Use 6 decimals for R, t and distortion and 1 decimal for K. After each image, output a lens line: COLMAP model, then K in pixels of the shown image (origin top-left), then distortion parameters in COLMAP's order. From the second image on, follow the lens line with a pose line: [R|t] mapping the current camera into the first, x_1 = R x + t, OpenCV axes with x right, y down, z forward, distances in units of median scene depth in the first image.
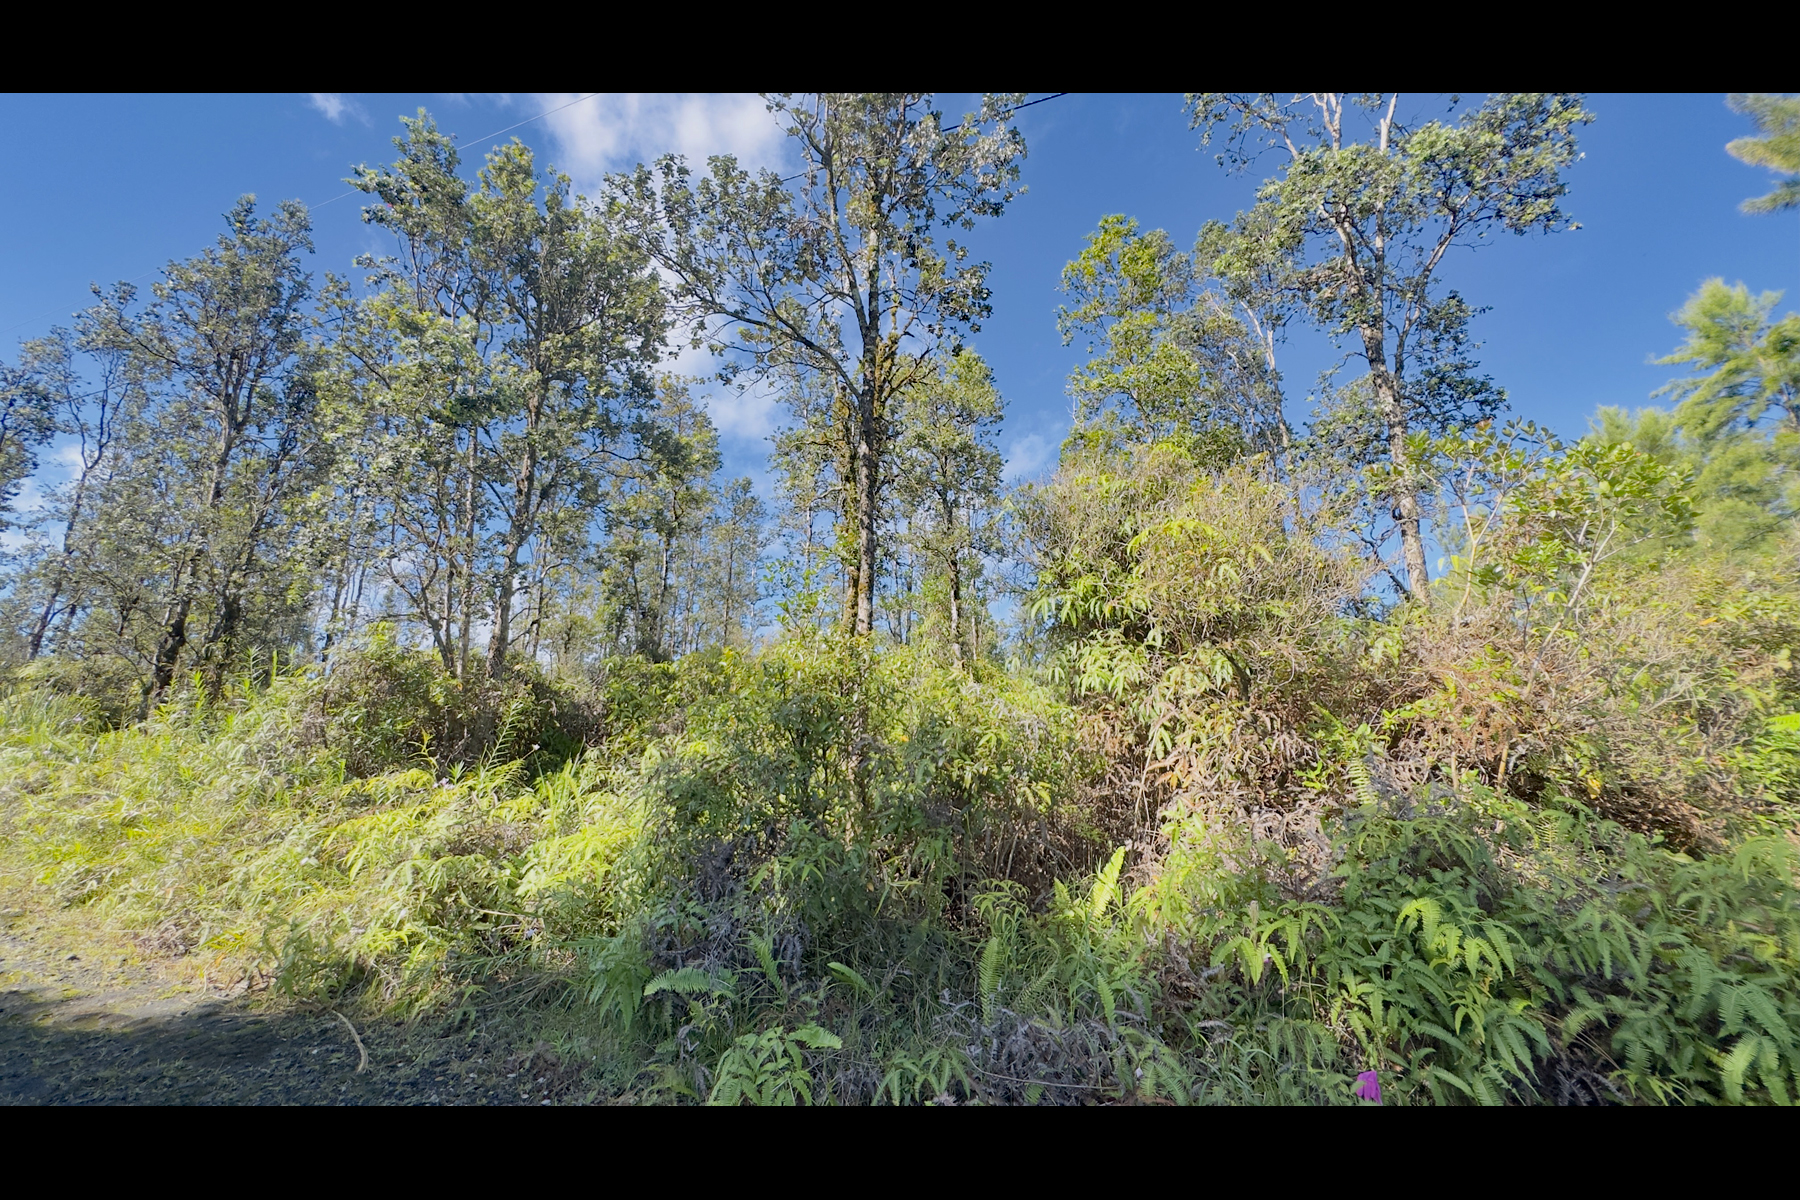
lens RADIAL K [[719.8, 0, 901.7], [0, 719.8, 602.9], [0, 0, 1]] dist [-0.002347, 0.000215]
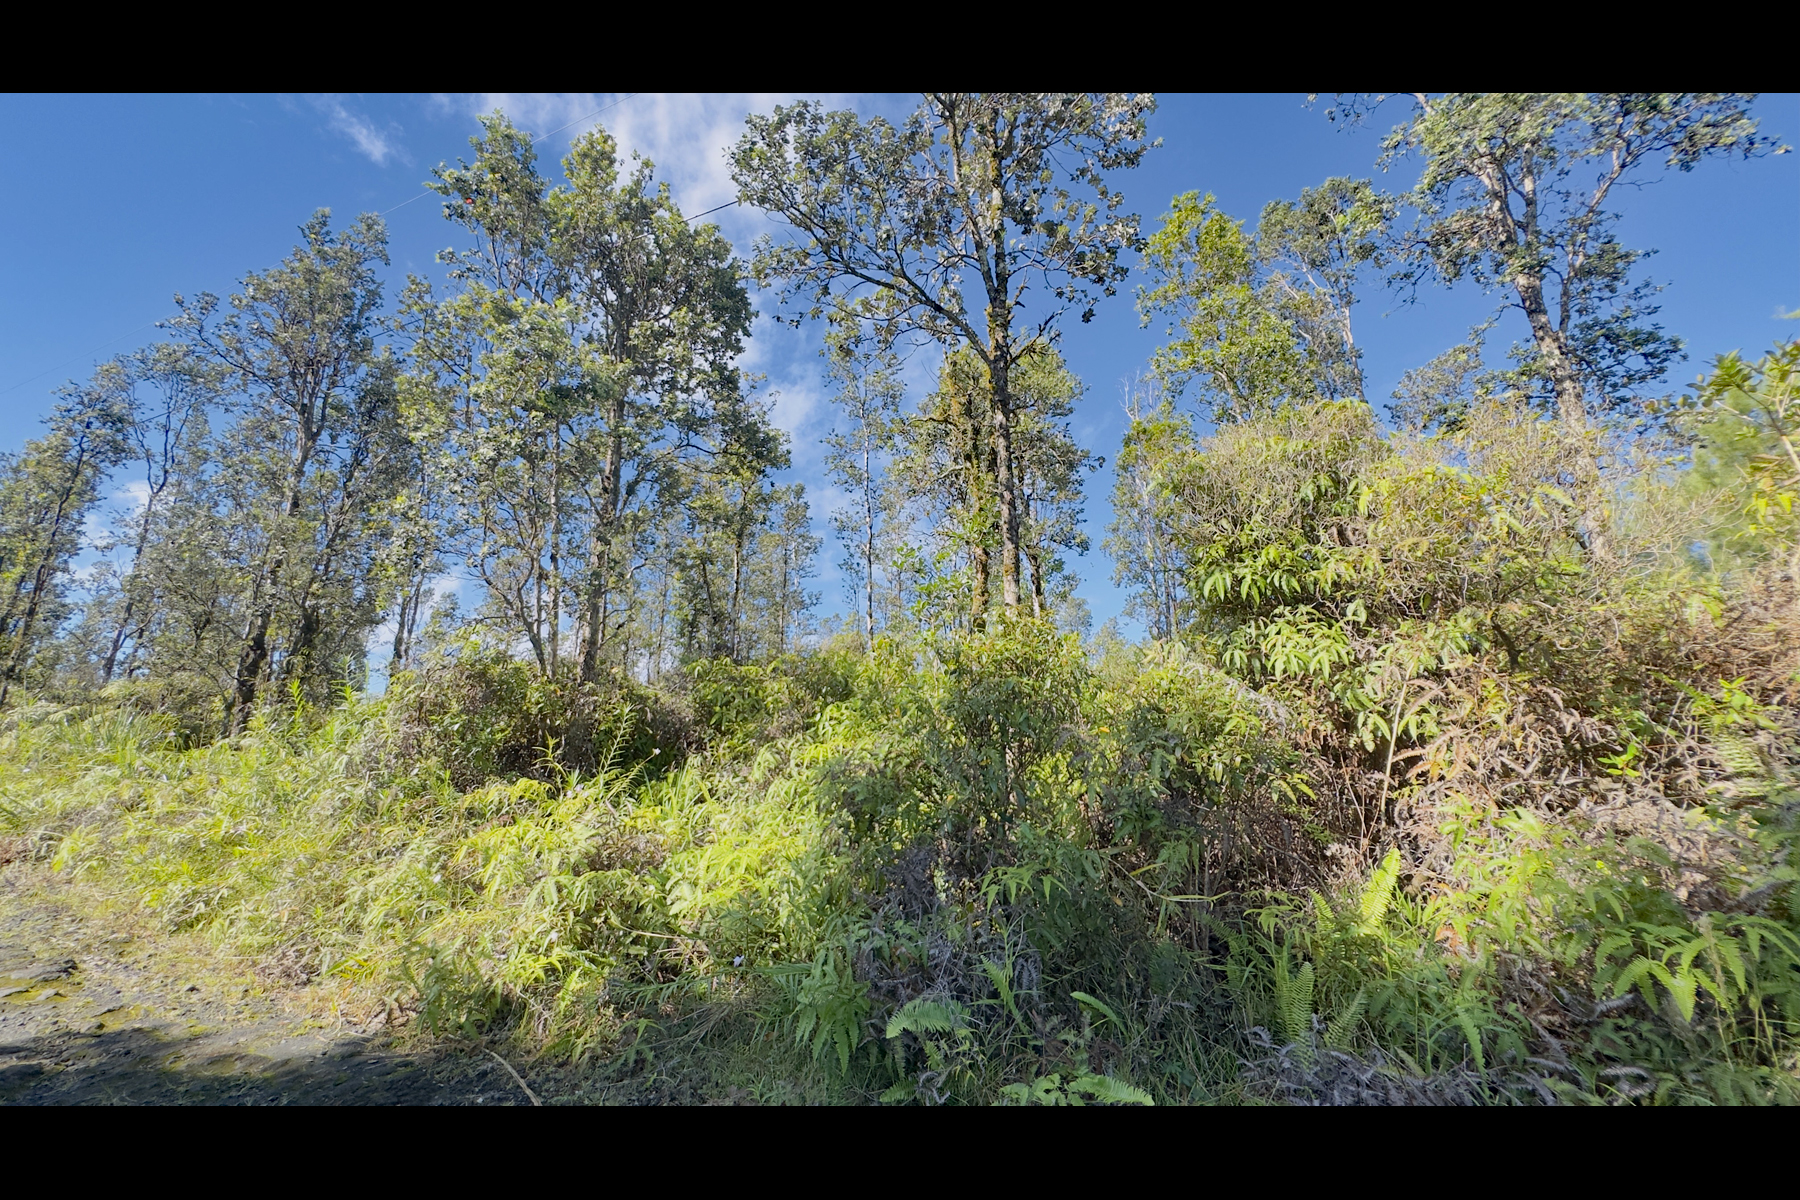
lens RADIAL K [[719.8, 0, 897.7], [0, 719.8, 597.8], [0, 0, 1]] dist [-0.002347, 0.000215]
pose [[0.998958, -0.026775, -0.036959, -0.132966], [0.025996, 0.999433, -0.021405, 0.025726], [0.037511, 0.020422, 0.999087, 0.070560]]
